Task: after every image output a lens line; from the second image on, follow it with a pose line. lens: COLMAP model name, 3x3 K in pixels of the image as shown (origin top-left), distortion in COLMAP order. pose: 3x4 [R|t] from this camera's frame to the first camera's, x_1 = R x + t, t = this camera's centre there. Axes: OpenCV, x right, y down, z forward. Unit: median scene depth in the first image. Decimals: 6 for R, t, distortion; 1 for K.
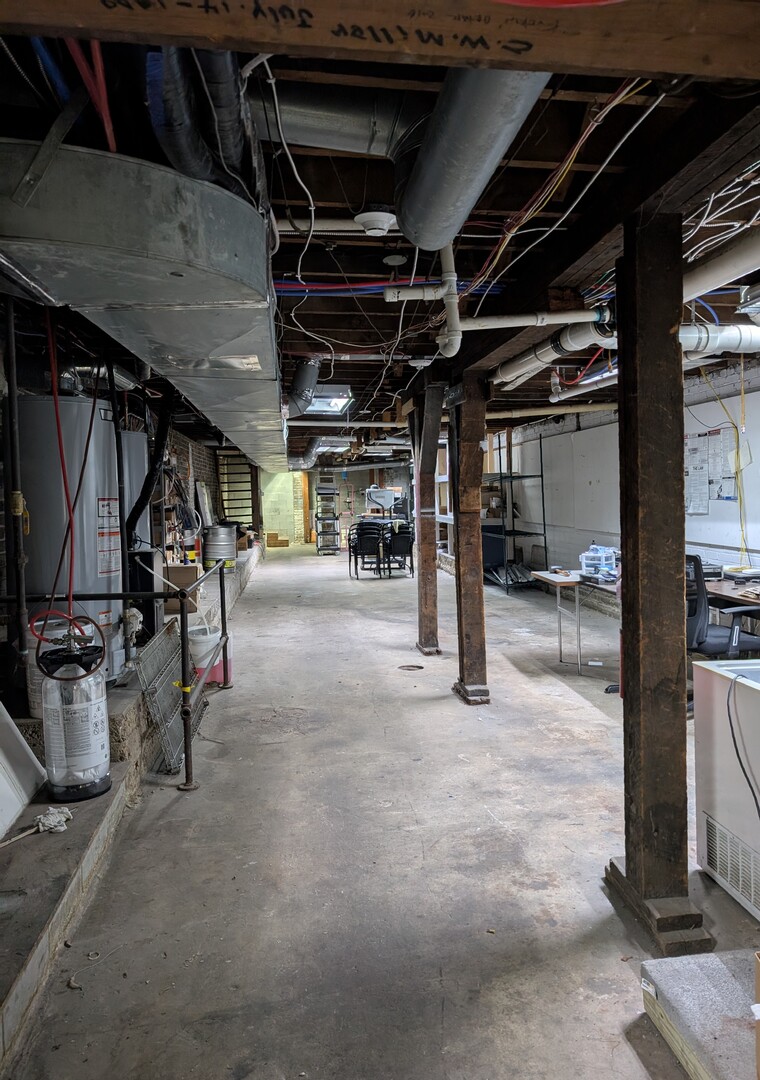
lens RADIAL K [[789.9, 0, 384.3], [0, 789.9, 538.0], [0, 0, 1]] dist [0.009630, 0.000890]
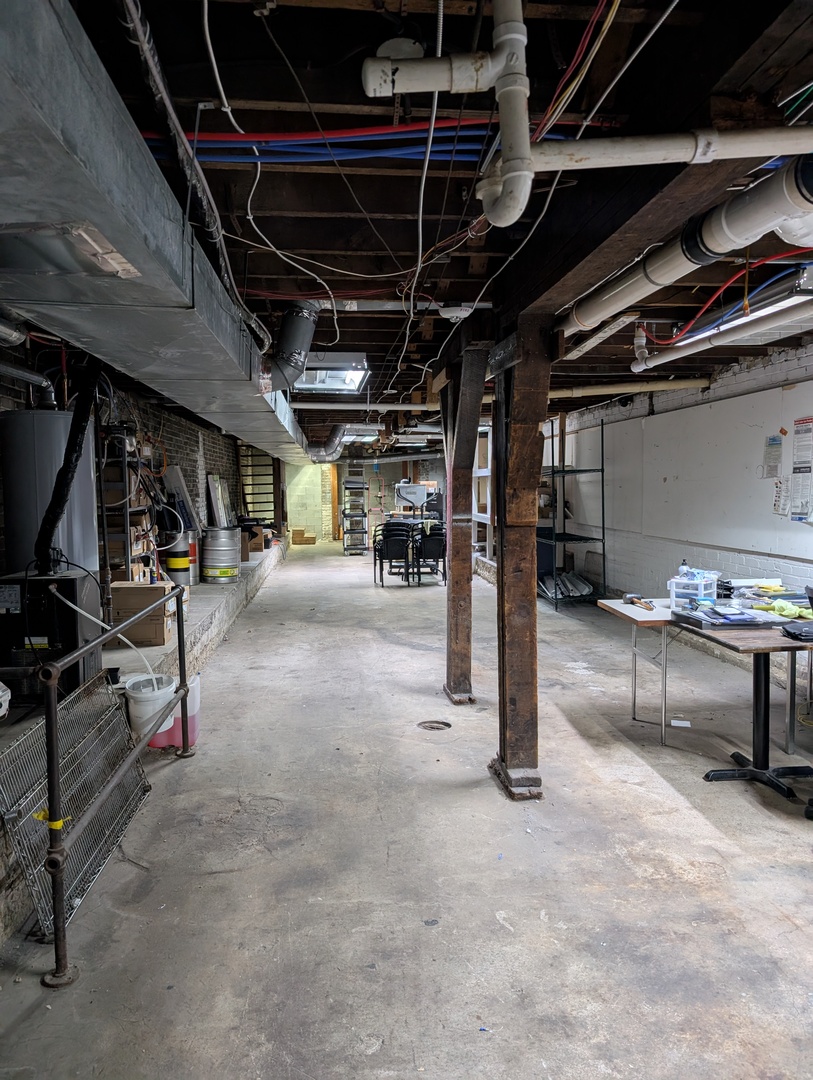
lens RADIAL K [[753.8, 0, 353.4], [0, 753.8, 596.4], [0, 0, 1]] dist [-0.002379, -0.003438]
pose [[0.995599, 0.018547, -0.091864, 0.021061], [-0.010053, 0.995701, 0.092081, -0.027648], [0.093177, -0.090753, 0.991505, 0.291922]]
